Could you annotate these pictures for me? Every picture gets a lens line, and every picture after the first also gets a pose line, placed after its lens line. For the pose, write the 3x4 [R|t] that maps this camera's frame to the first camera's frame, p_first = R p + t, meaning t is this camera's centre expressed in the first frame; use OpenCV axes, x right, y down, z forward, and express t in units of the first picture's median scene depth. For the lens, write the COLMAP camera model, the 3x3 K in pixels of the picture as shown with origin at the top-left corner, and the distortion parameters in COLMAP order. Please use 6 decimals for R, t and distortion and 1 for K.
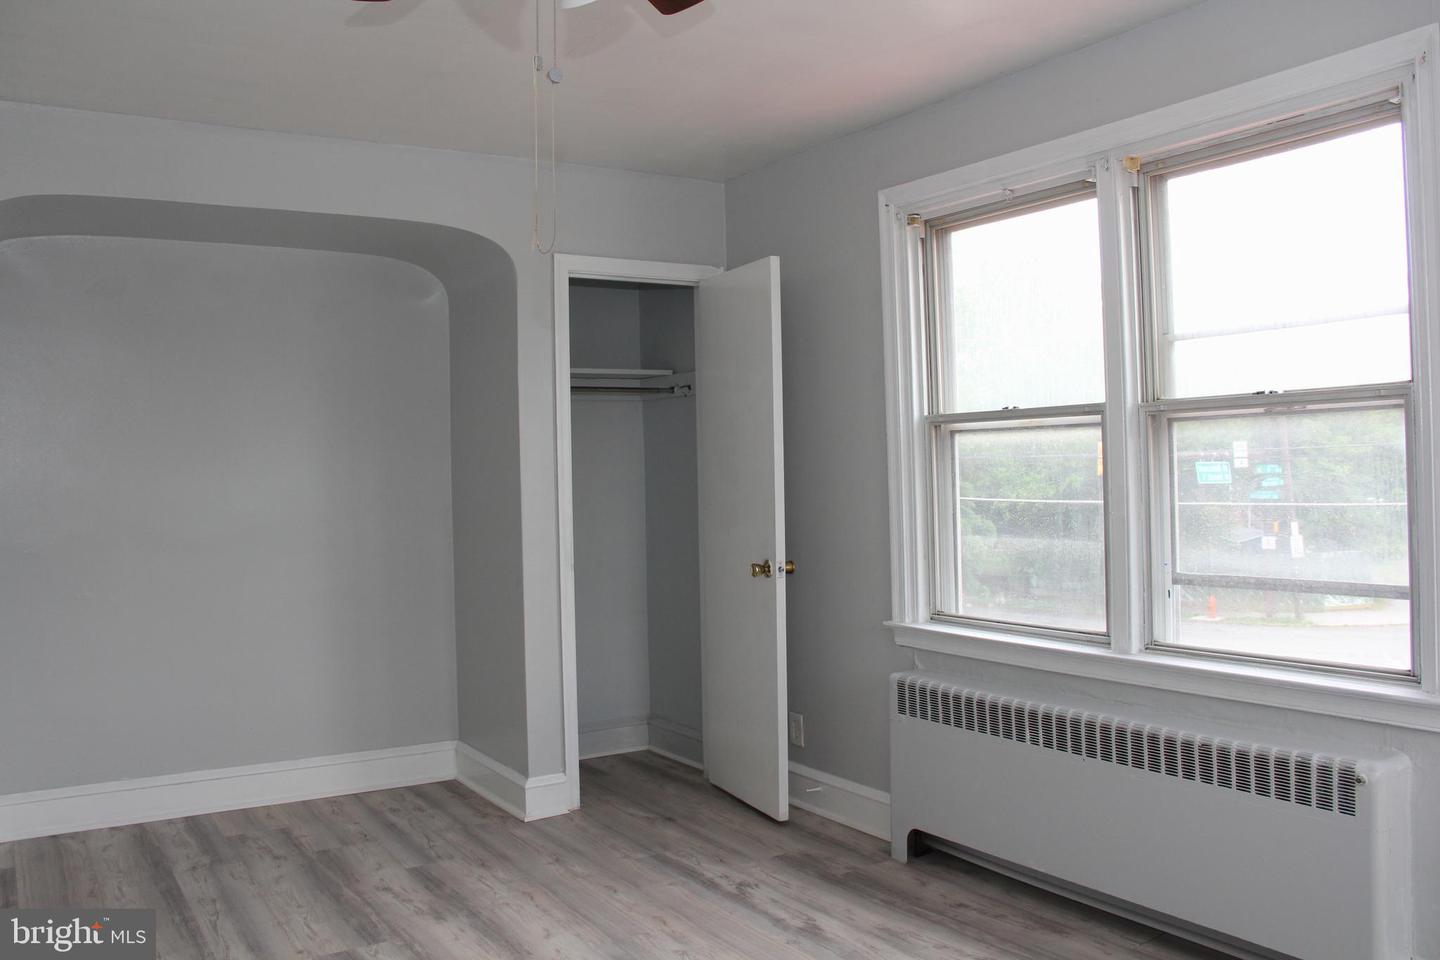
lens RADIAL K [[1180.4, 0, 711.0], [0, 1180.4, 494.7], [0, 0, 1]] dist [-0.177284, 0.133129]
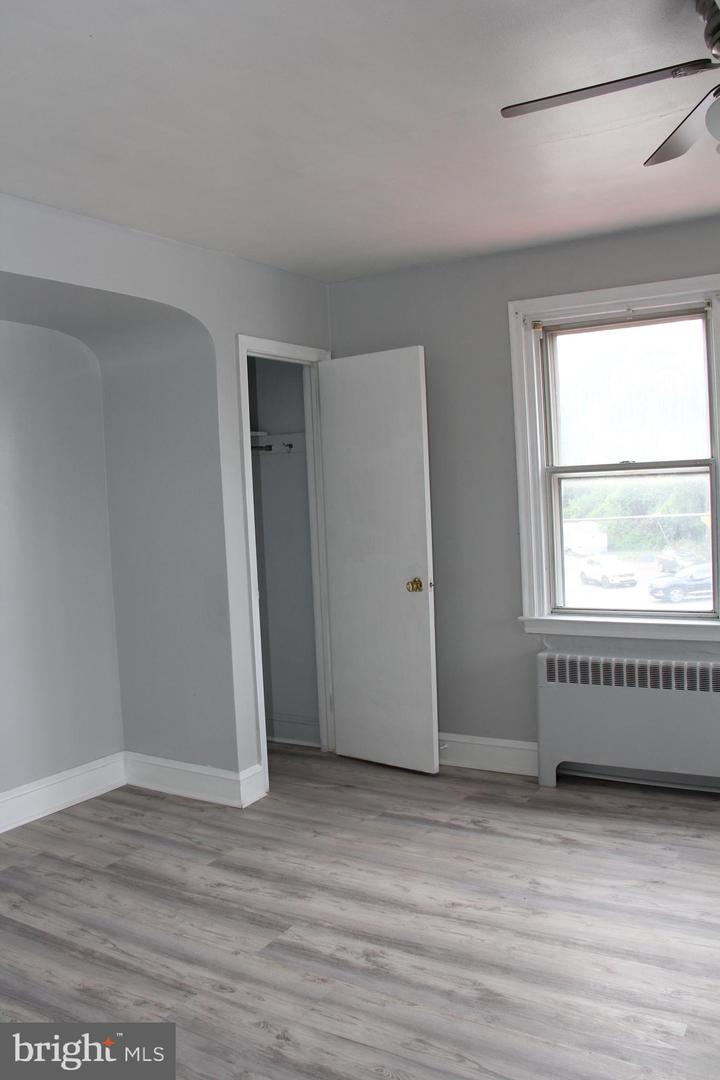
lens RADIAL K [[885.3, 0, 348.8], [0, 885.3, 560.9], [0, 0, 1]] dist [-0.177284, 0.133129]
pose [[0.903355, -0.057134, 0.425072, -0.522078], [0.039324, 0.997946, 0.050565, -0.019956], [-0.427088, -0.028963, 0.903746, 0.170696]]
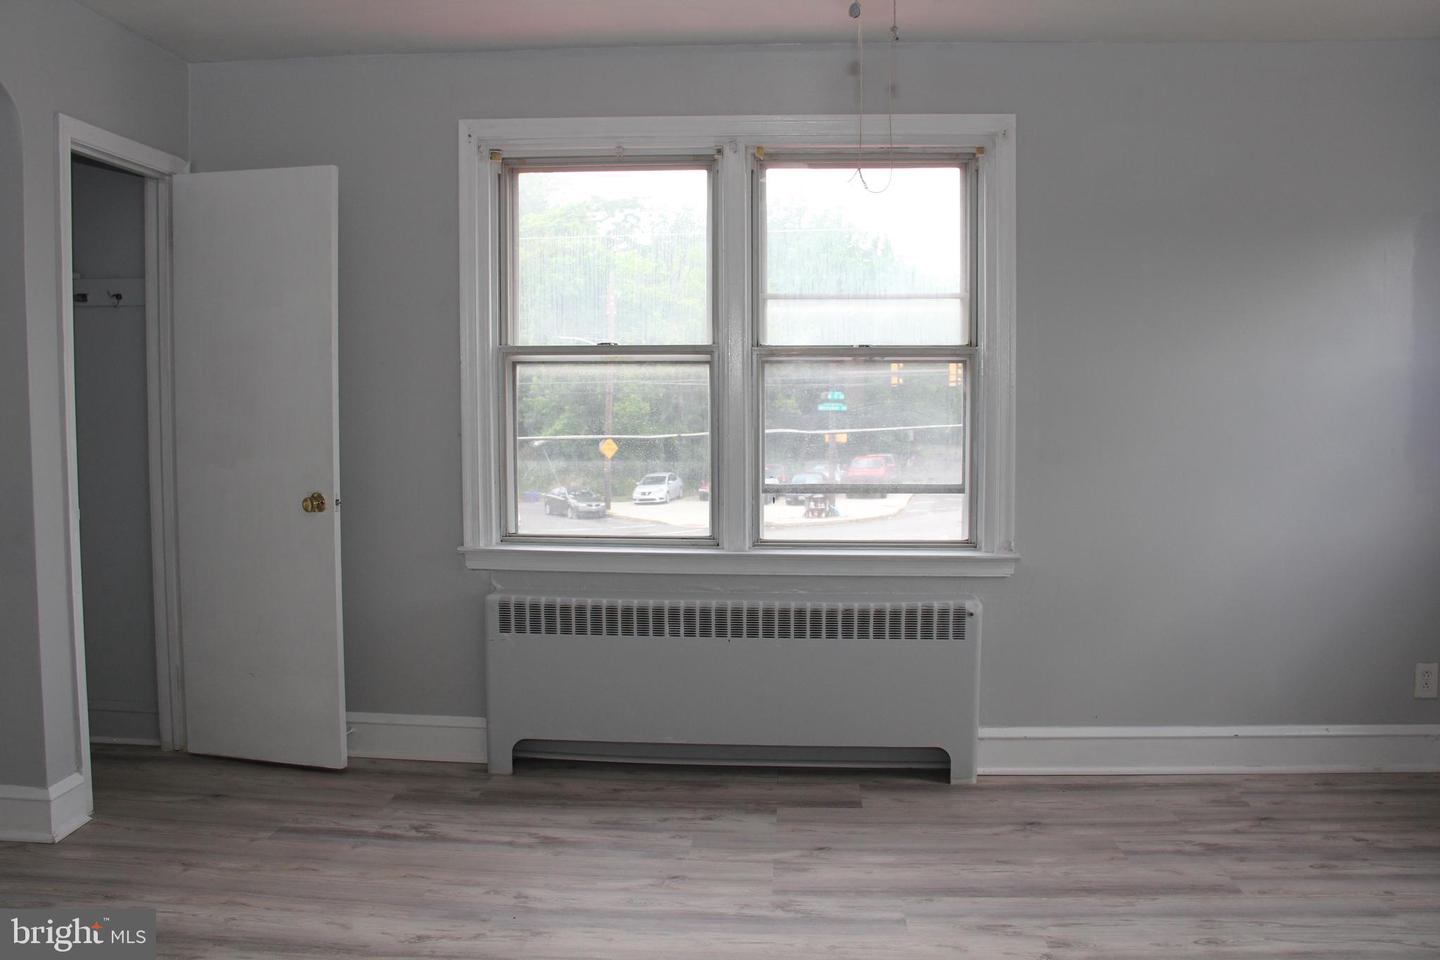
lens RADIAL K [[1180.4, 0, 713.9], [0, 1180.4, 499.5], [0, 0, 1]] dist [-0.177284, 0.133129]
pose [[0.597144, -0.048426, 0.800671, -0.590612], [0.000359, 0.998192, 0.060105, 0.006669], [-0.802134, -0.035604, 0.596082, 0.244847]]
